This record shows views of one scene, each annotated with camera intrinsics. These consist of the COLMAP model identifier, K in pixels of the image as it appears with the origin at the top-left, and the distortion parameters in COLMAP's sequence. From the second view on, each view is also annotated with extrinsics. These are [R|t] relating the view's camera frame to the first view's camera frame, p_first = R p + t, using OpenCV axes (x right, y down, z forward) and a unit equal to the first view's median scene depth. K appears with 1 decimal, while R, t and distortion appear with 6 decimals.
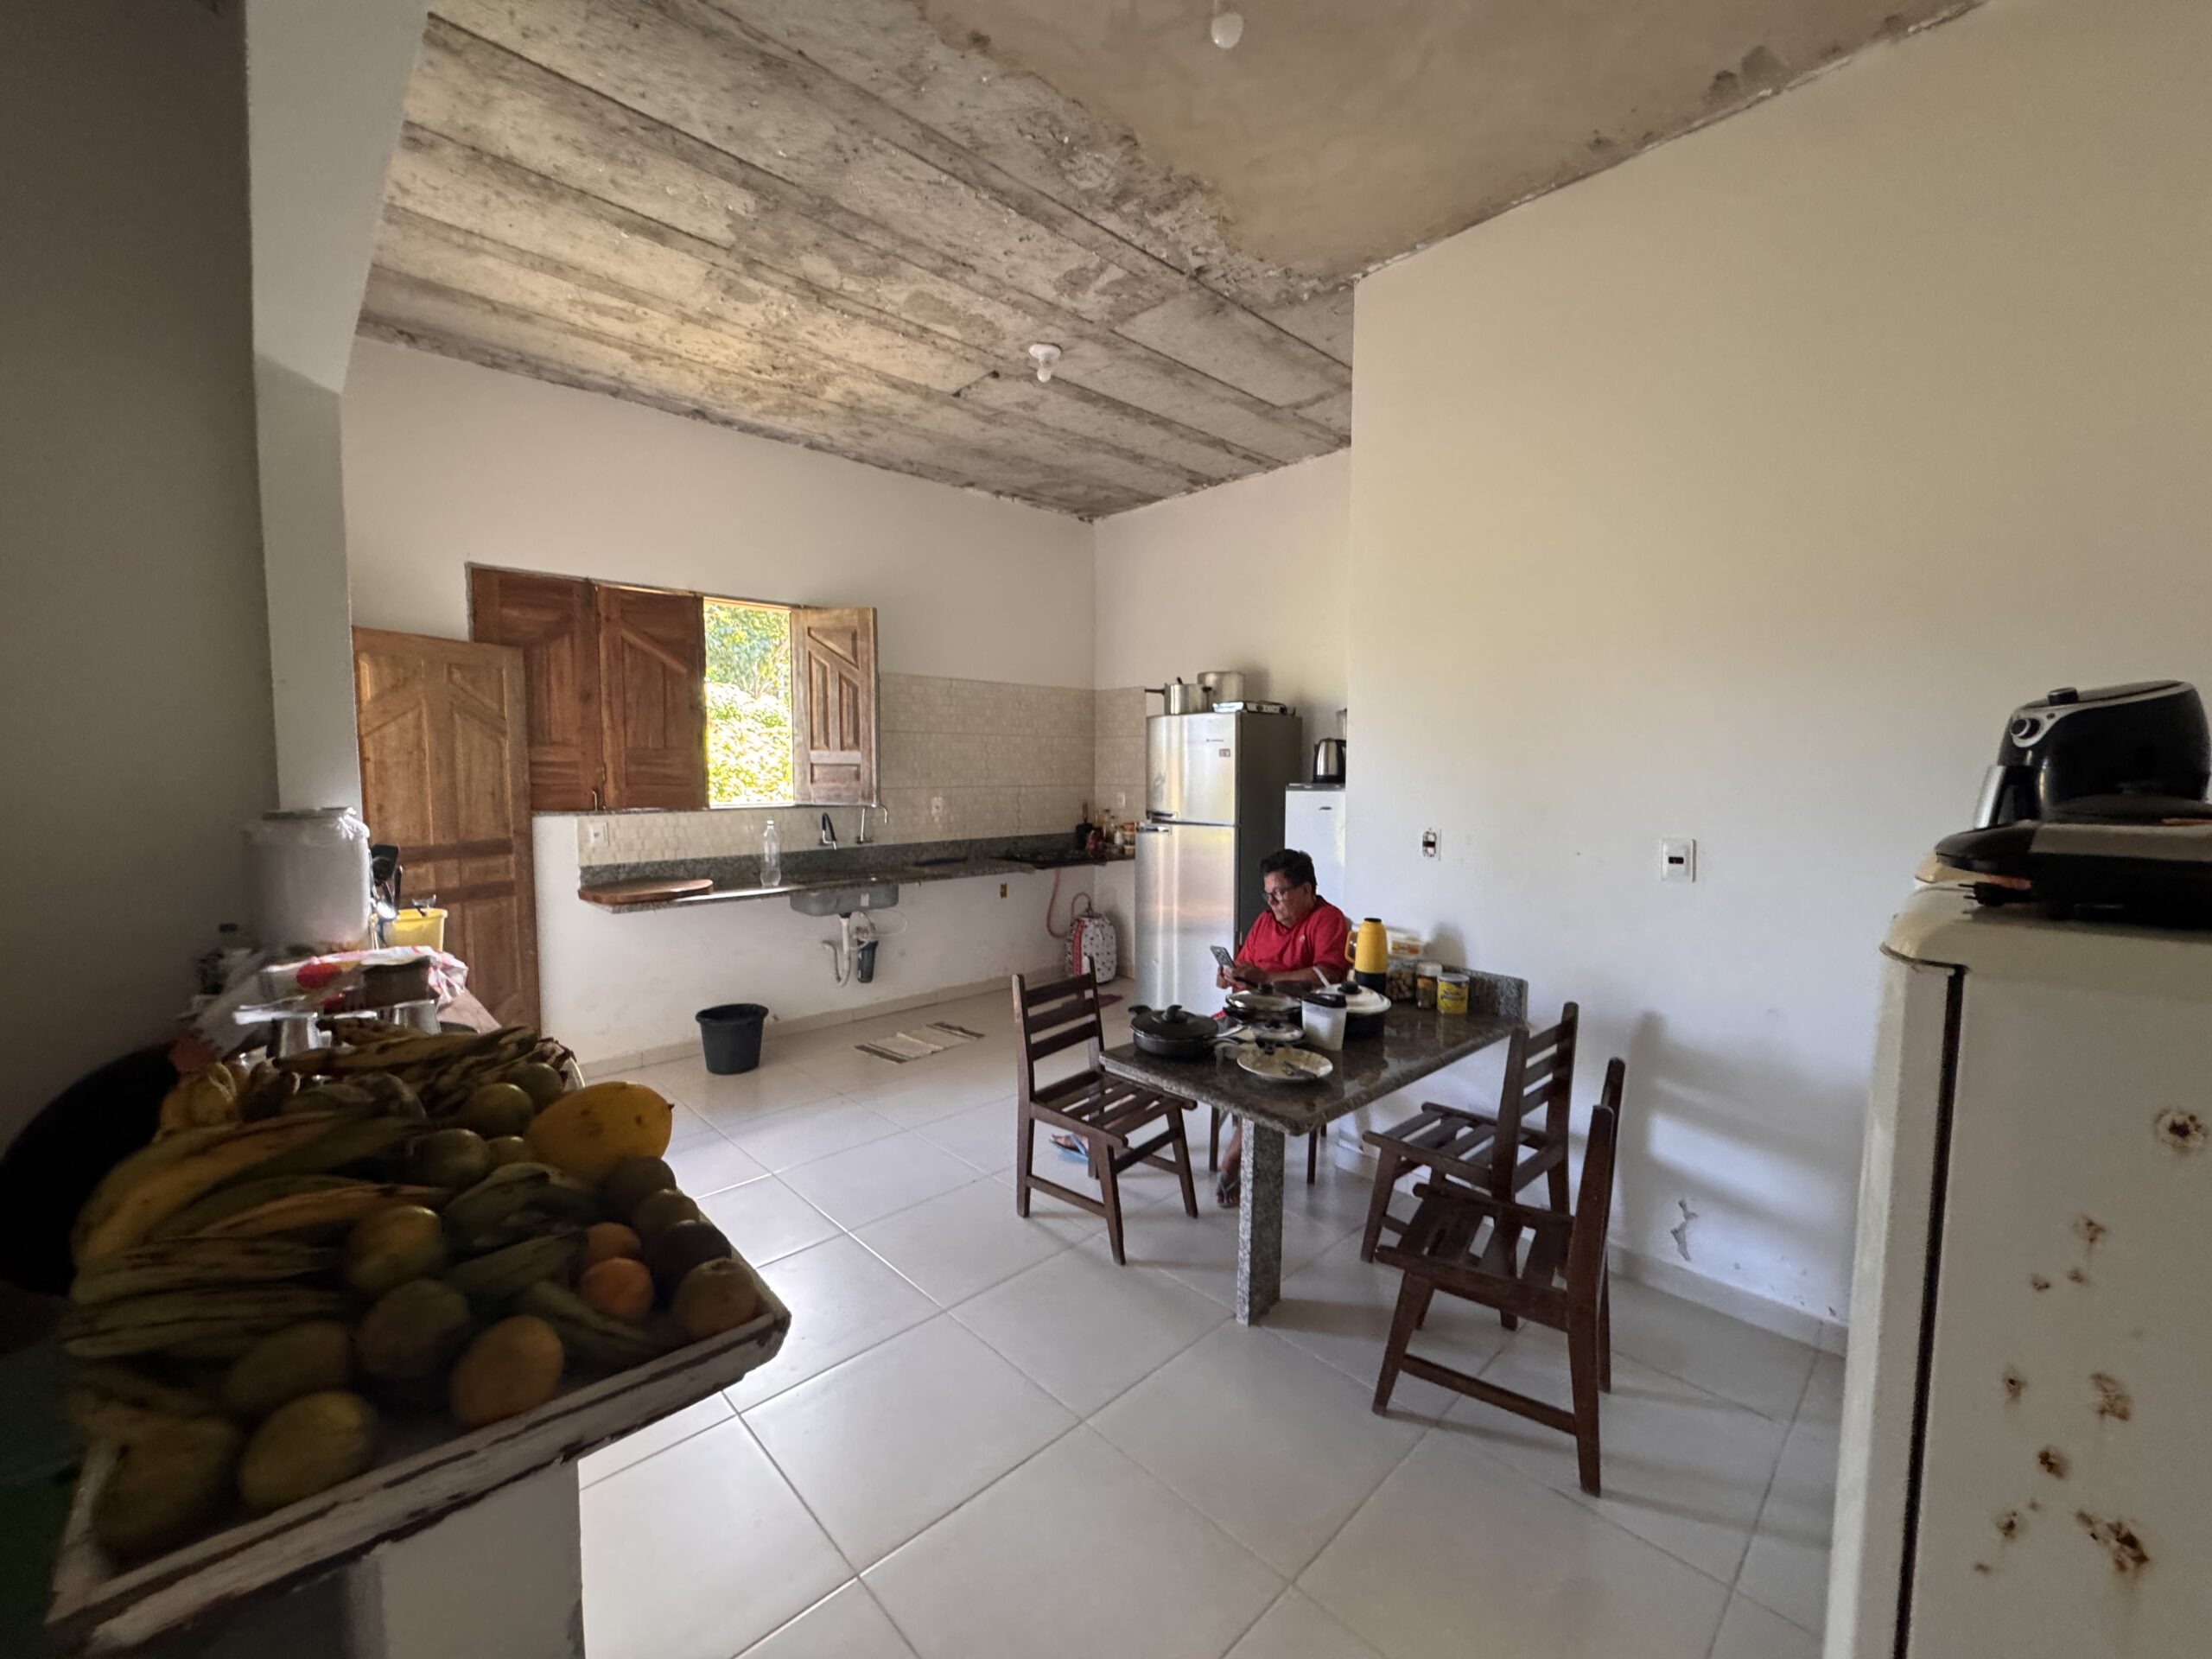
lens RADIAL K [[883.3, 0, 1109.0], [0, 883.3, 826.6], [0, 0, 1]] dist [-0.004086, -0.000503]
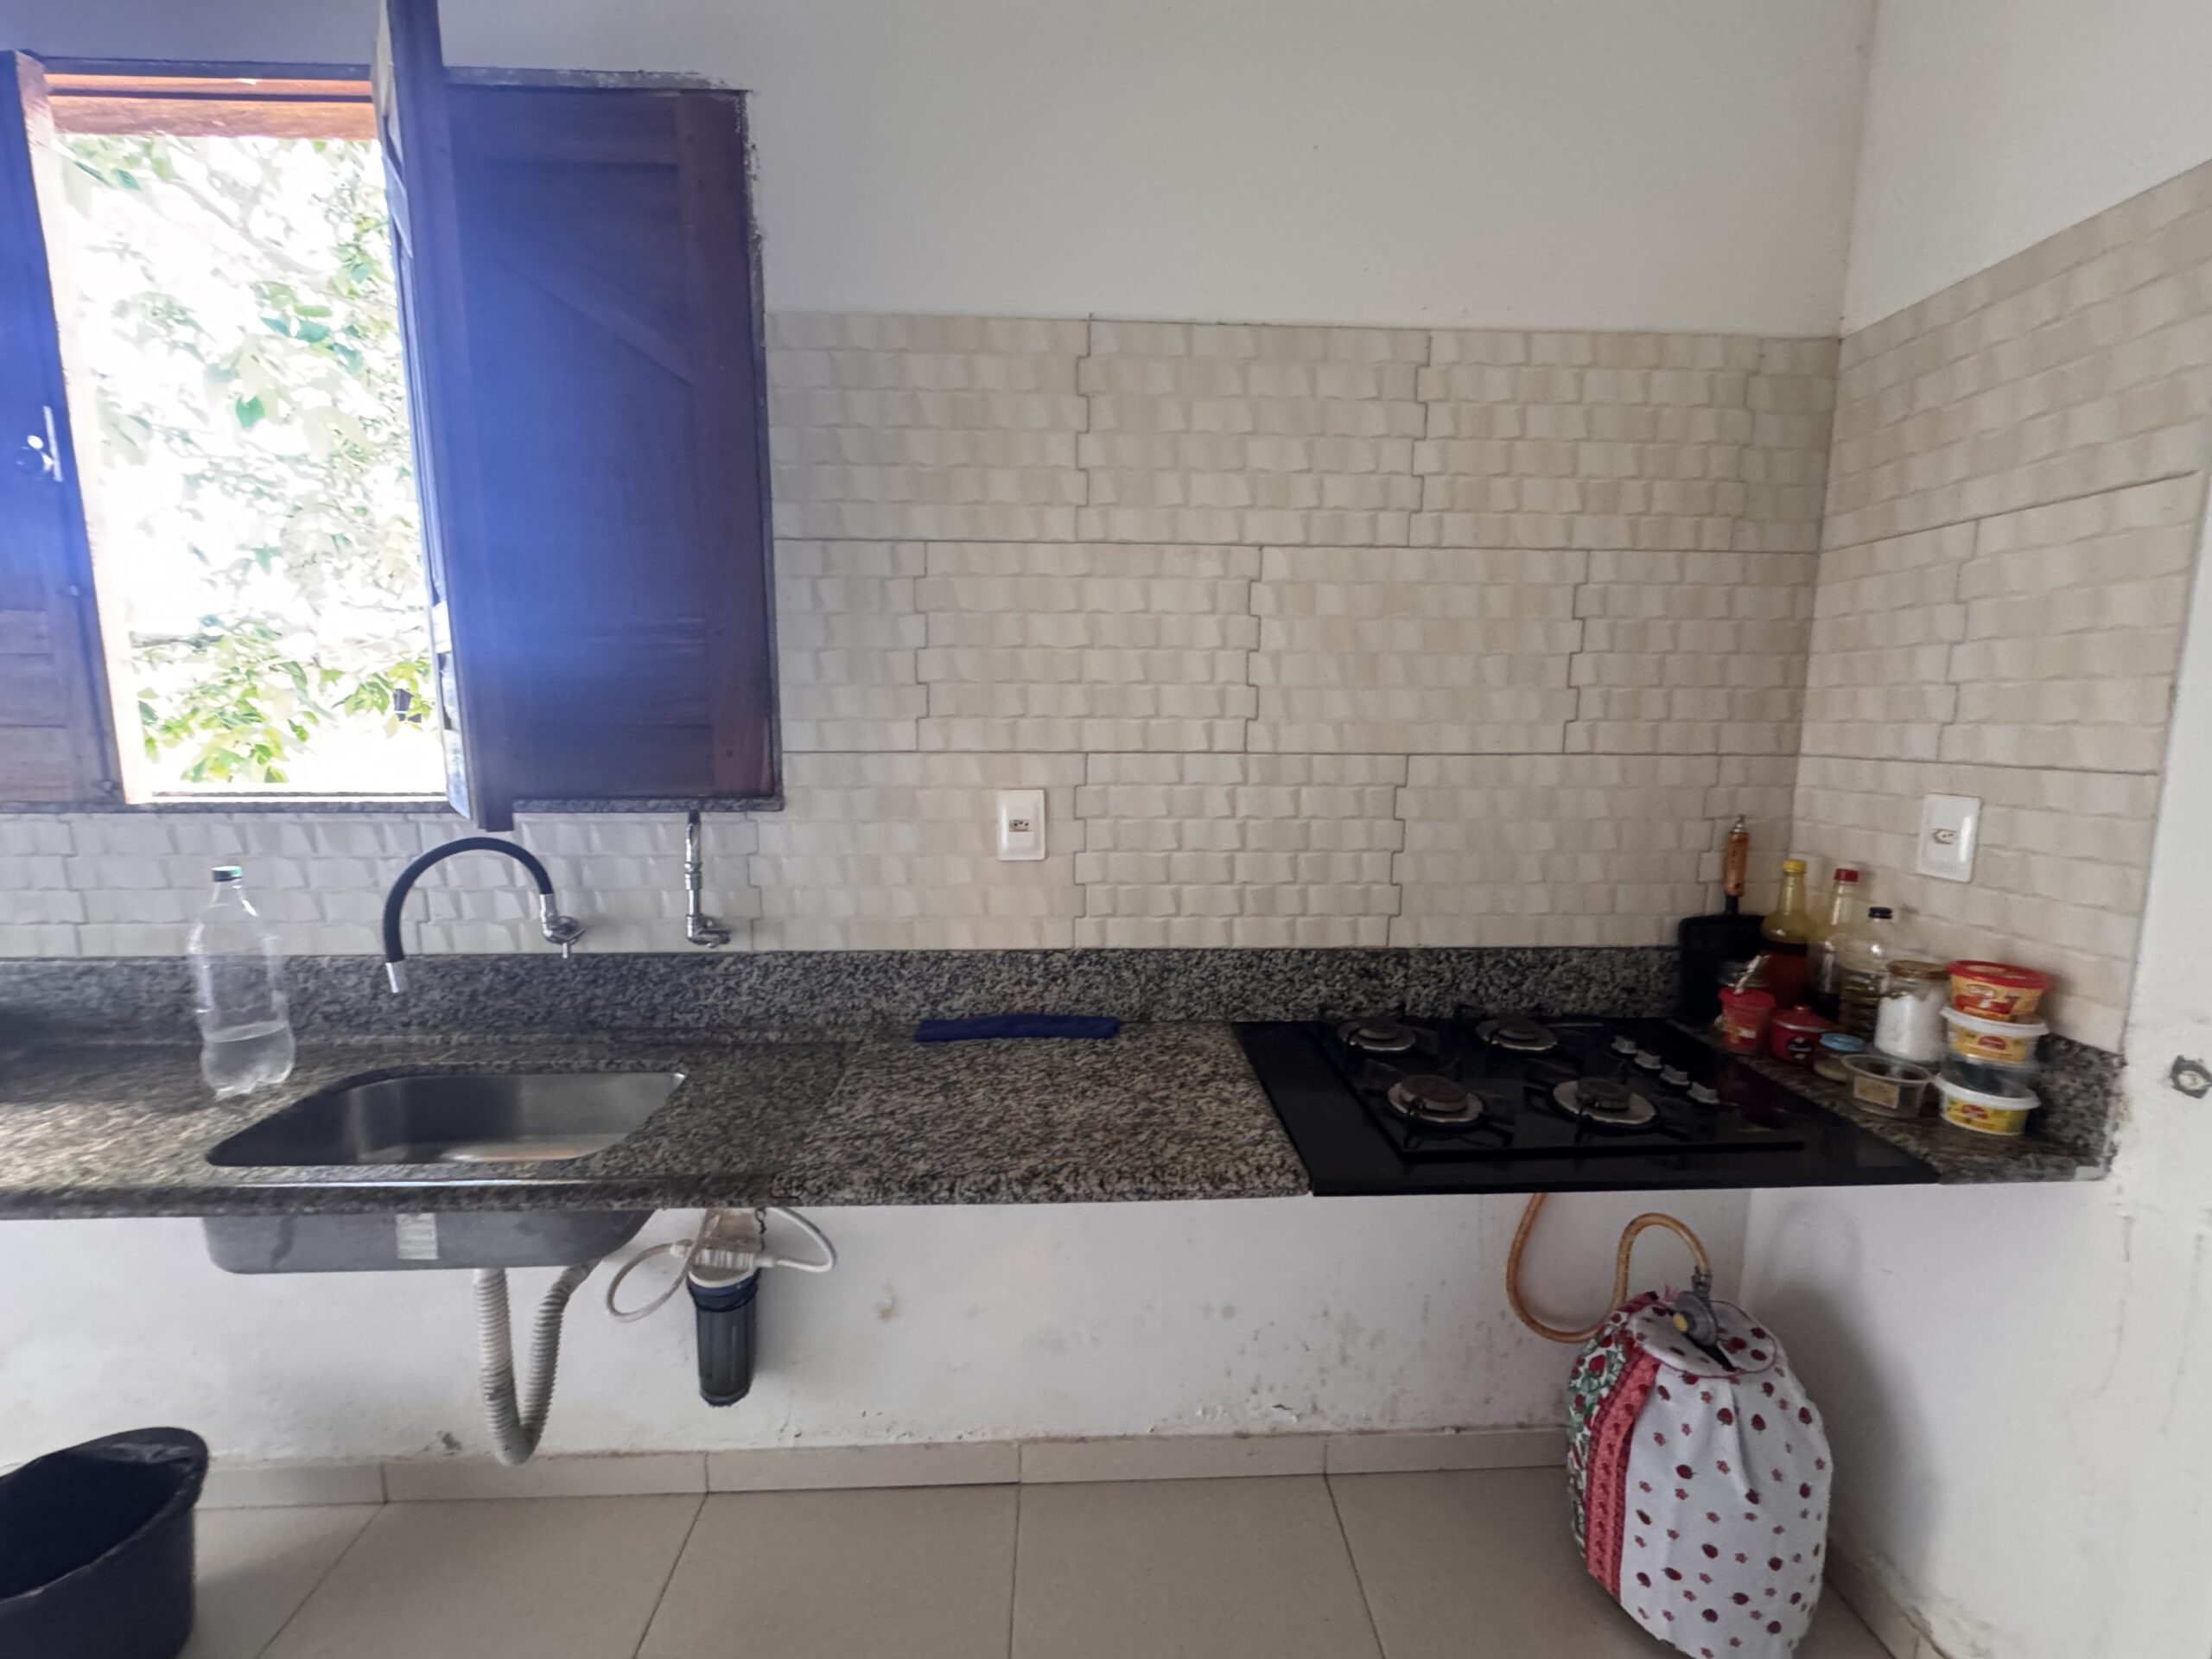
lens RADIAL K [[883.3, 0, 1109.0], [0, 883.3, 826.6], [0, 0, 1]] dist [-0.004086, -0.000503]
pose [[0.747774, 0.087184, -0.658204, 0.003285], [-0.048159, 0.995852, 0.077195, -0.046756], [0.662204, -0.026026, 0.748871, 0.870232]]
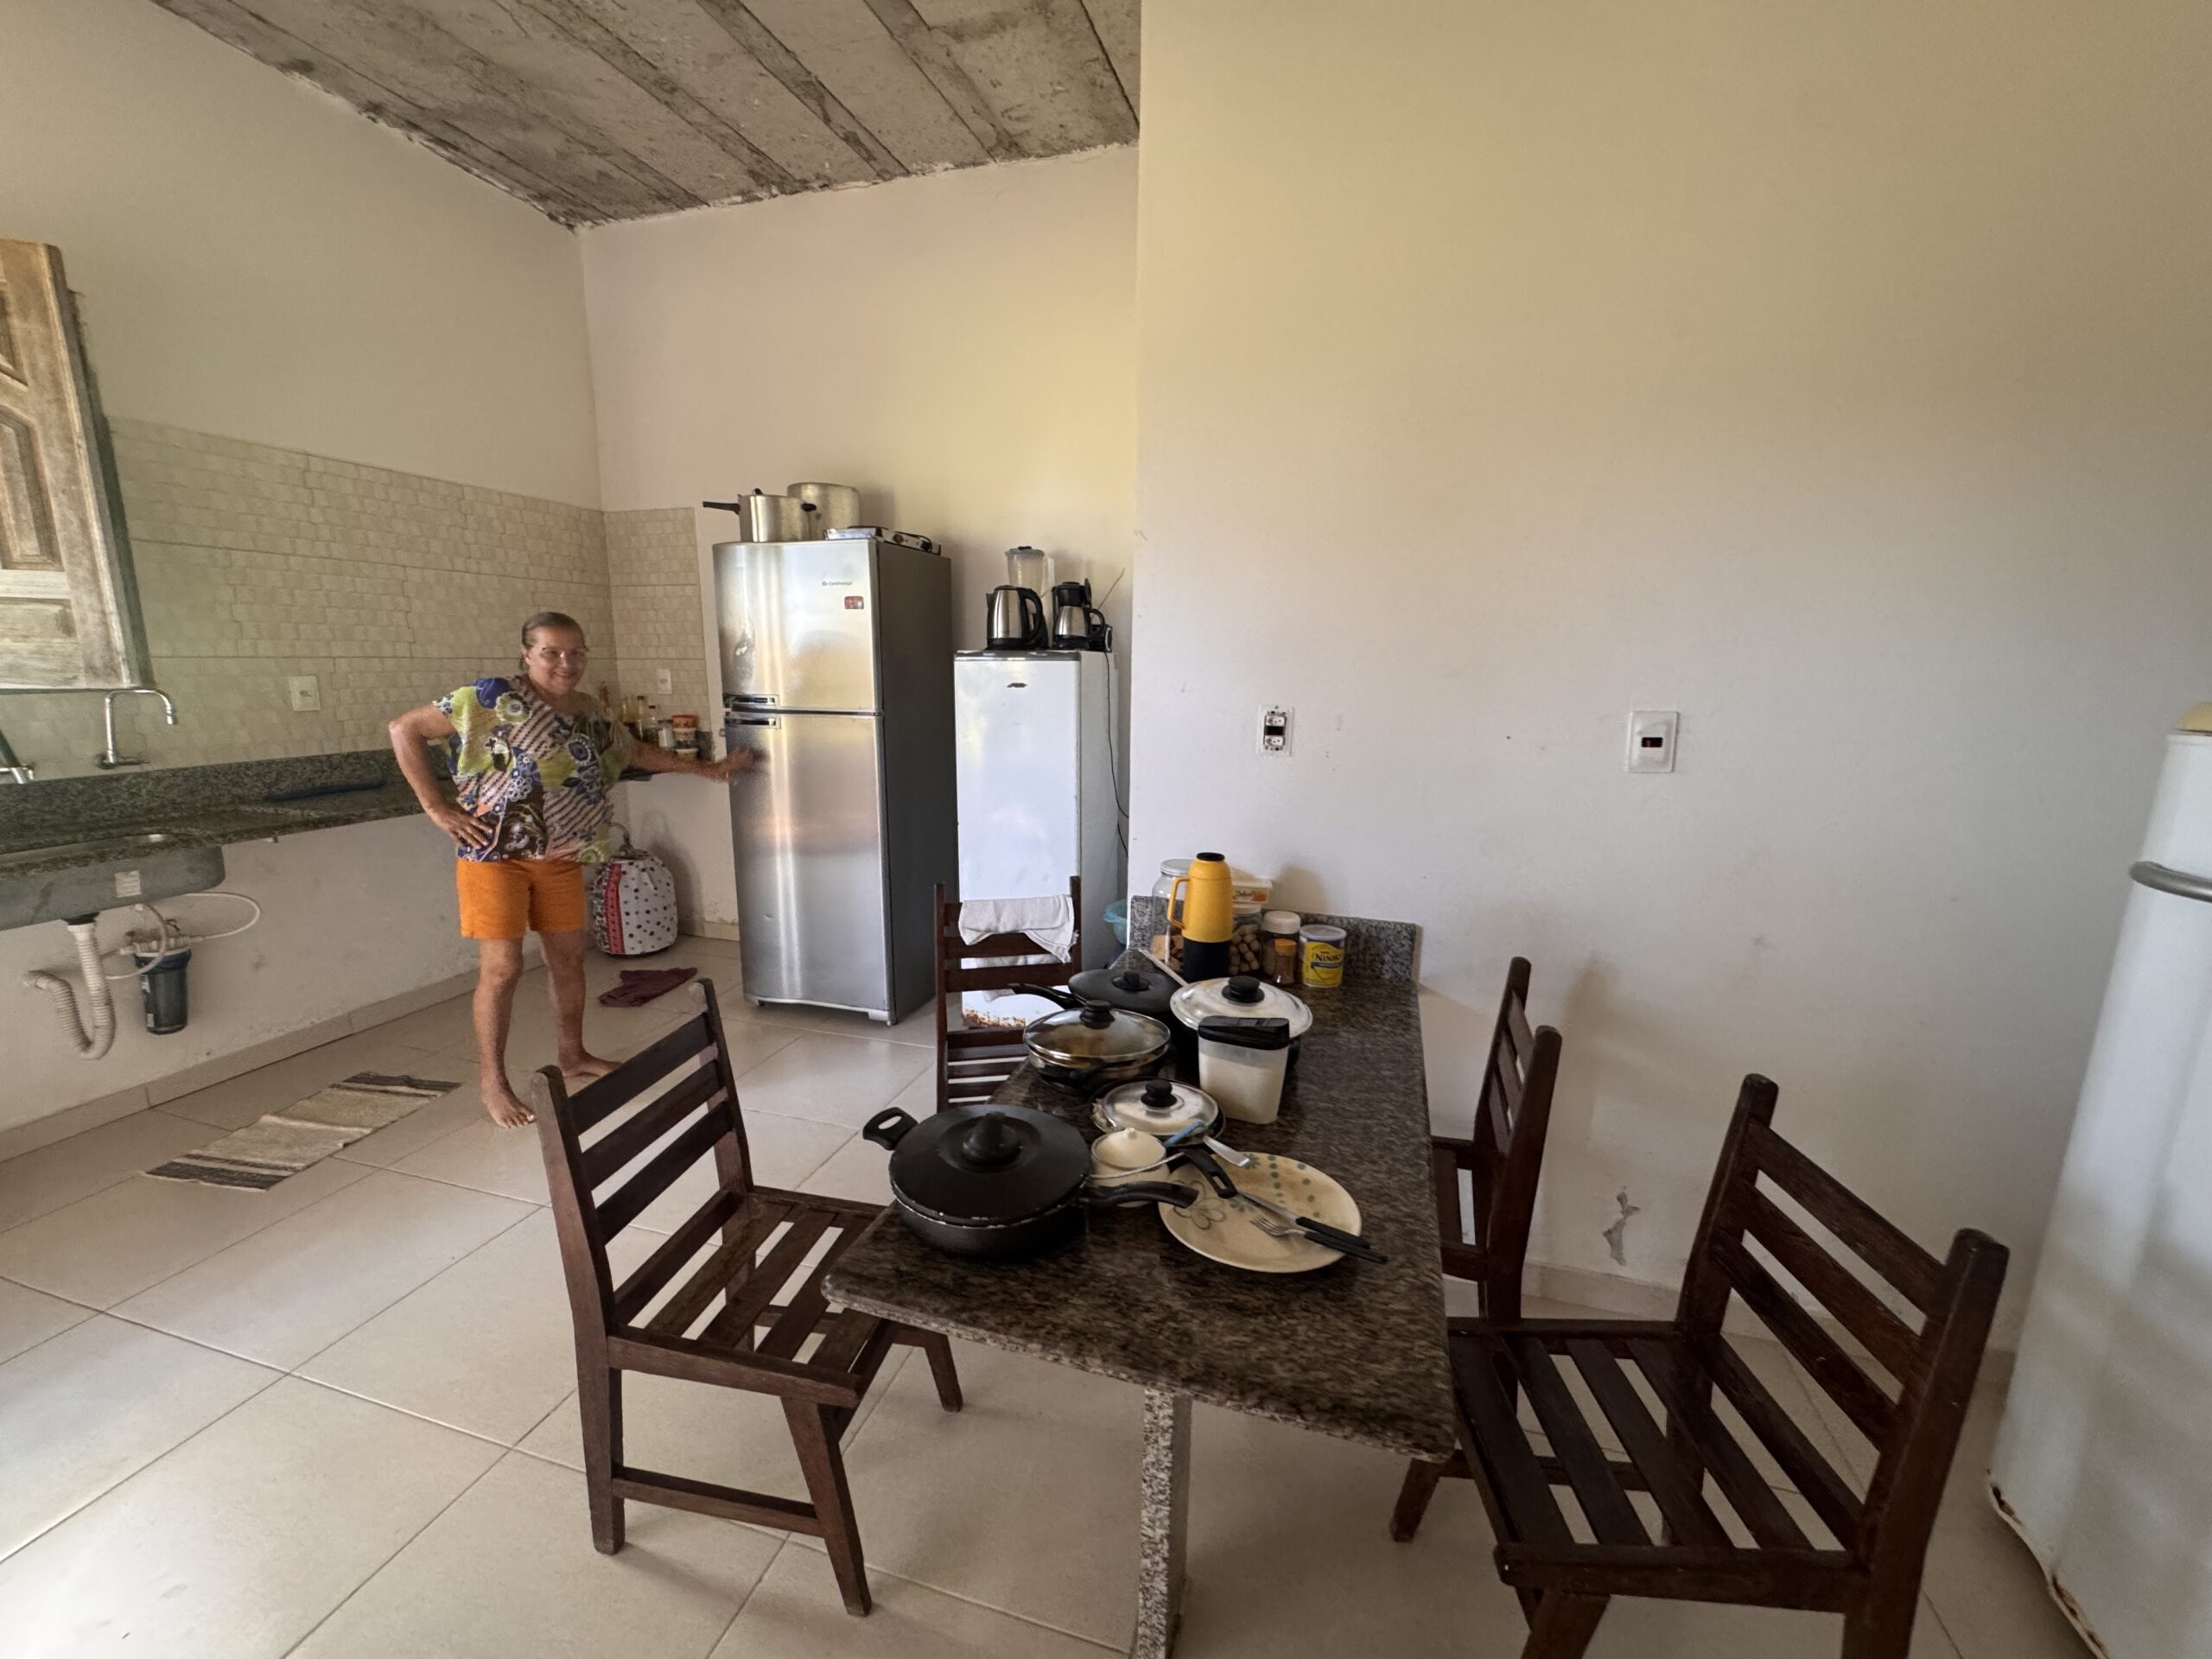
lens RADIAL K [[883.3, 0, 1109.0], [0, 883.3, 826.6], [0, 0, 1]] dist [-0.004086, -0.000503]
pose [[0.868424, -0.084103, 0.488638, -0.036175], [0.024124, 0.991509, 0.127781, 0.002342], [-0.495236, -0.099180, 0.863079, 0.287785]]
